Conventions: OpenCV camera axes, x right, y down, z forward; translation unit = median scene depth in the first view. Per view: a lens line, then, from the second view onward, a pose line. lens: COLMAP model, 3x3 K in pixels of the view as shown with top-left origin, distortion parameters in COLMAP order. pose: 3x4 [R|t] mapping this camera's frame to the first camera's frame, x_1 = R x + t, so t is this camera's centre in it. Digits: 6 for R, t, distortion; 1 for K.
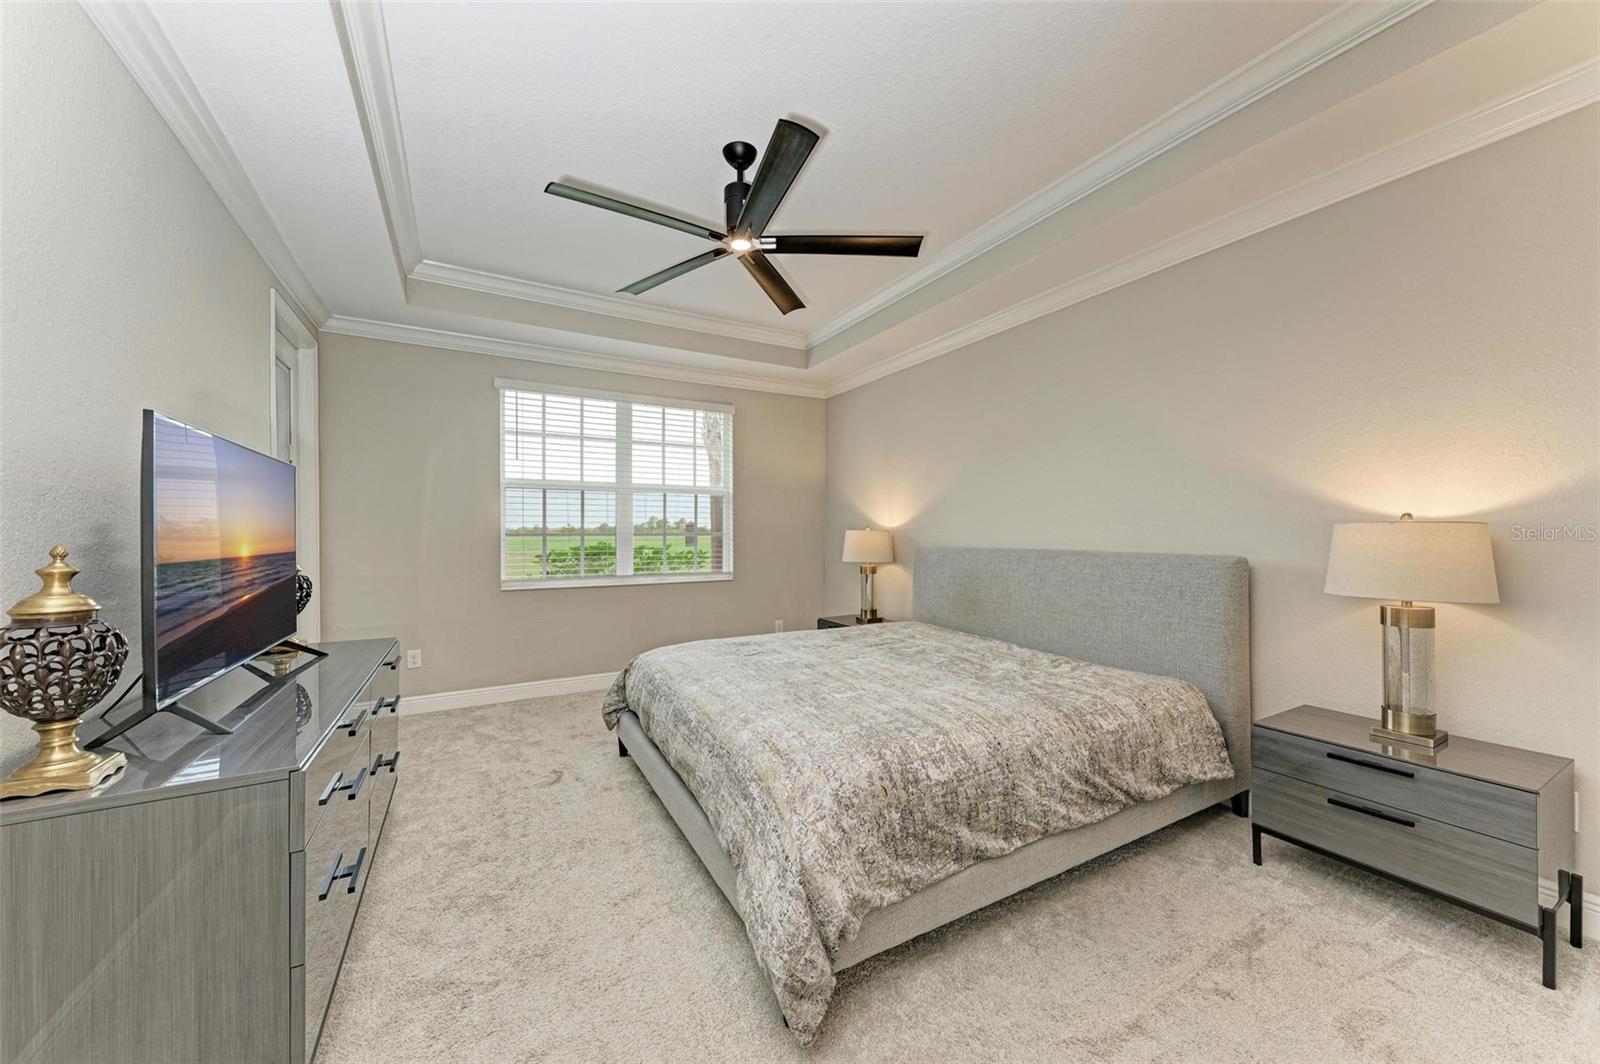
lens RADIAL K [[575.5, 0, 810.7], [0, 575.5, 535.2], [0, 0, 1]] dist [0.000335, -0.000473]
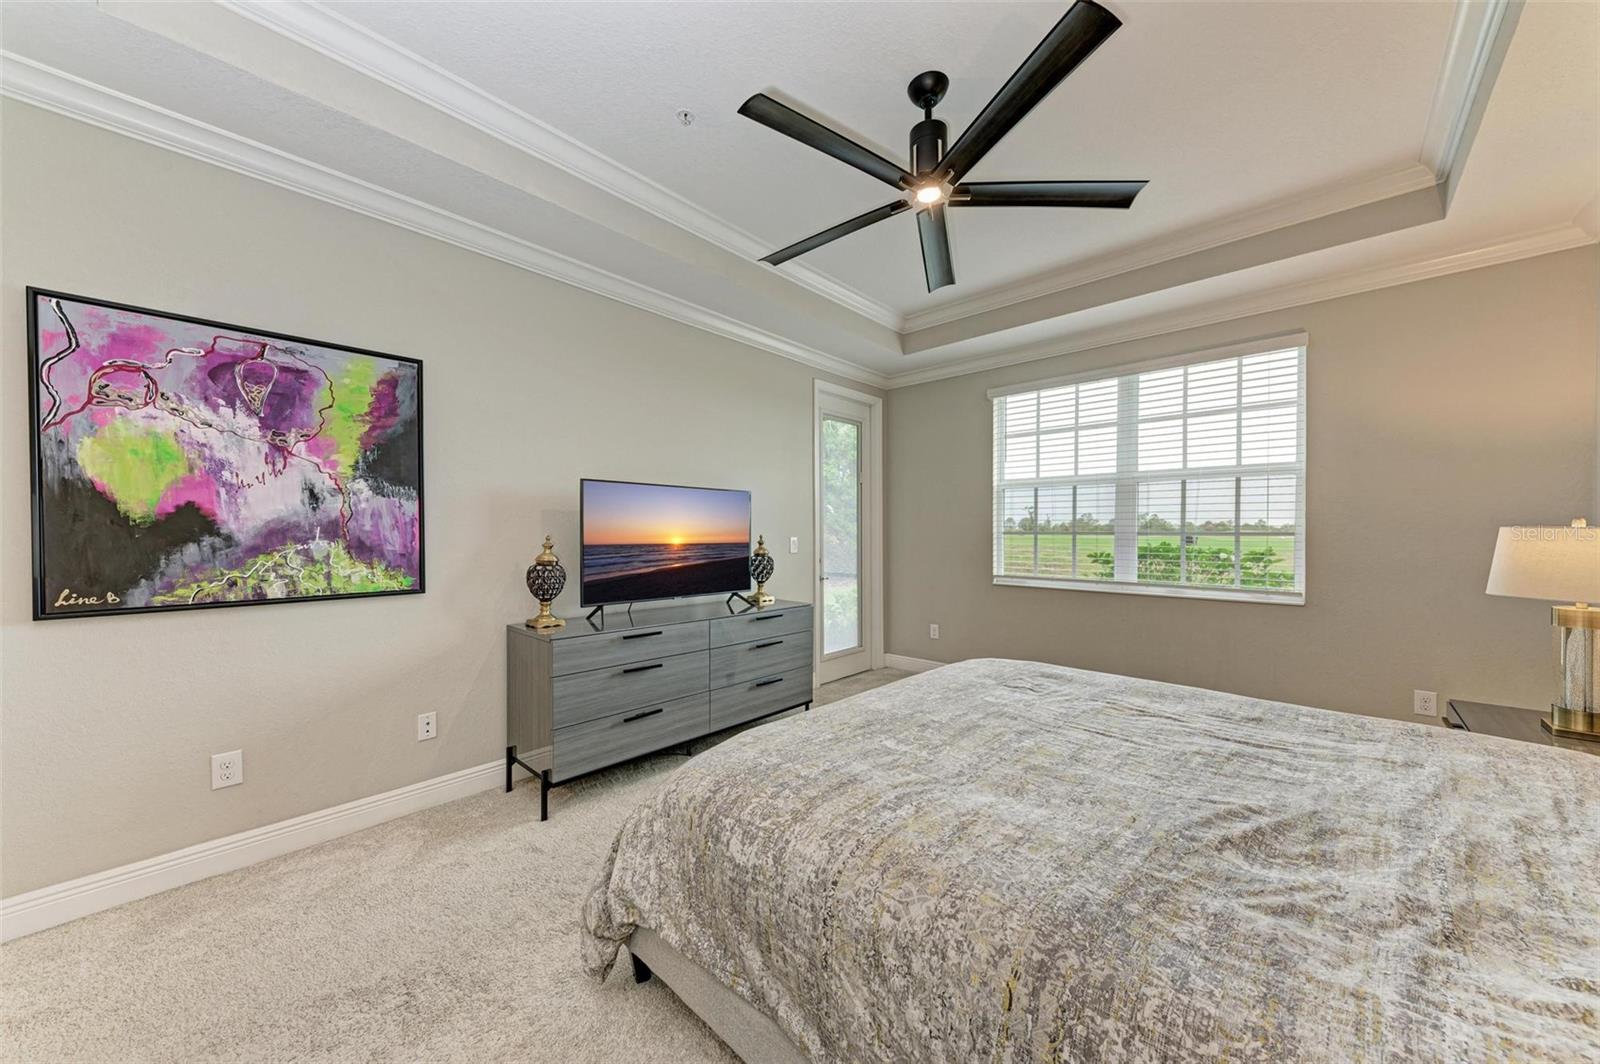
lens RADIAL K [[575.5, 0, 805.8], [0, 575.5, 530.7], [0, 0, 1]] dist [0.000335, -0.000473]
pose [[0.281664, 0.001433, -0.959512, 0.573414], [-0.005142, 0.999987, -0.000016, -0.004024], [0.959499, 0.004939, 0.281668, 0.511639]]
